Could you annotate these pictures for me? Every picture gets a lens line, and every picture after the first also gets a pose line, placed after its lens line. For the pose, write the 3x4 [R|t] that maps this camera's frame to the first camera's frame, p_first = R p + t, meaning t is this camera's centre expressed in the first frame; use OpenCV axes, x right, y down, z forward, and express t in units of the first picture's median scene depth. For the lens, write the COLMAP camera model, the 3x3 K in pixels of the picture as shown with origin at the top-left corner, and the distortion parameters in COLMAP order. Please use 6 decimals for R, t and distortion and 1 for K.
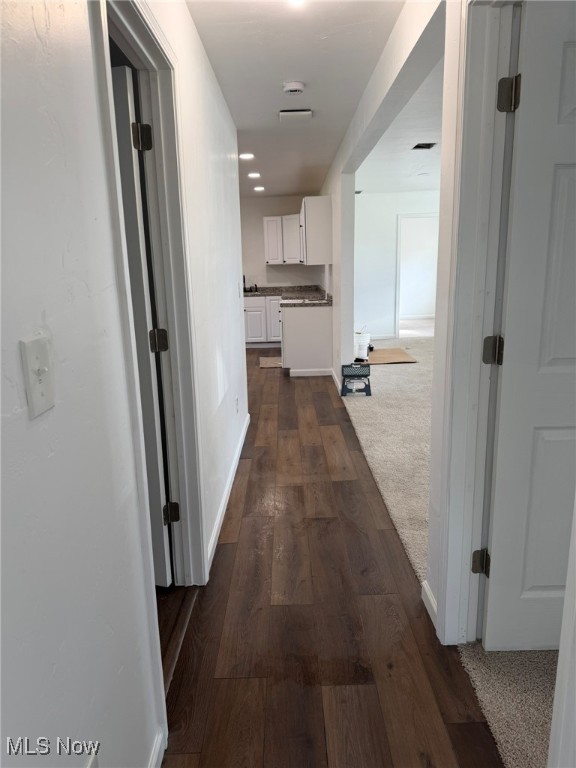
lens RADIAL K [[544.8, 0, 288.9], [0, 544.8, 384.6], [0, 0, 1]] dist [0.039000, -0.044150]
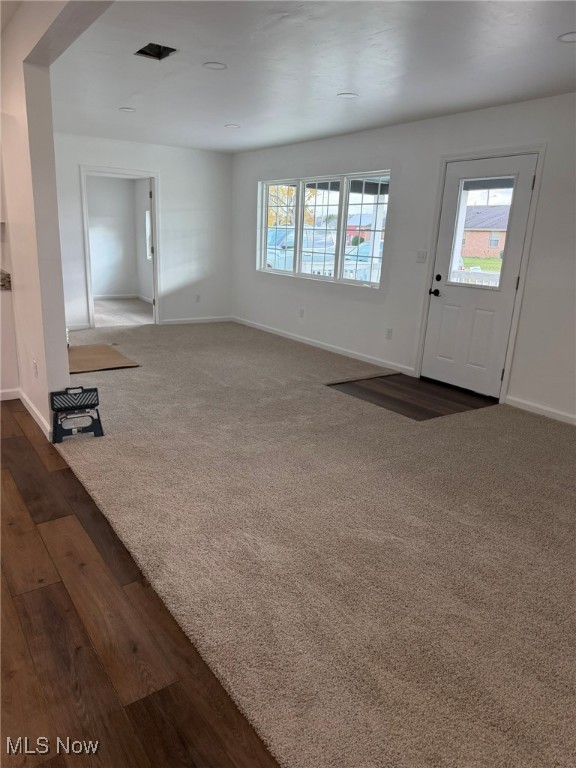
lens RADIAL K [[544.8, 0, 286.9], [0, 544.8, 382.8], [0, 0, 1]] dist [0.039000, -0.044150]
pose [[0.824515, -0.085987, 0.559269, -0.028799], [0.061275, 0.996142, 0.062819, -0.077192], [-0.562513, -0.017526, 0.826603, 0.392390]]
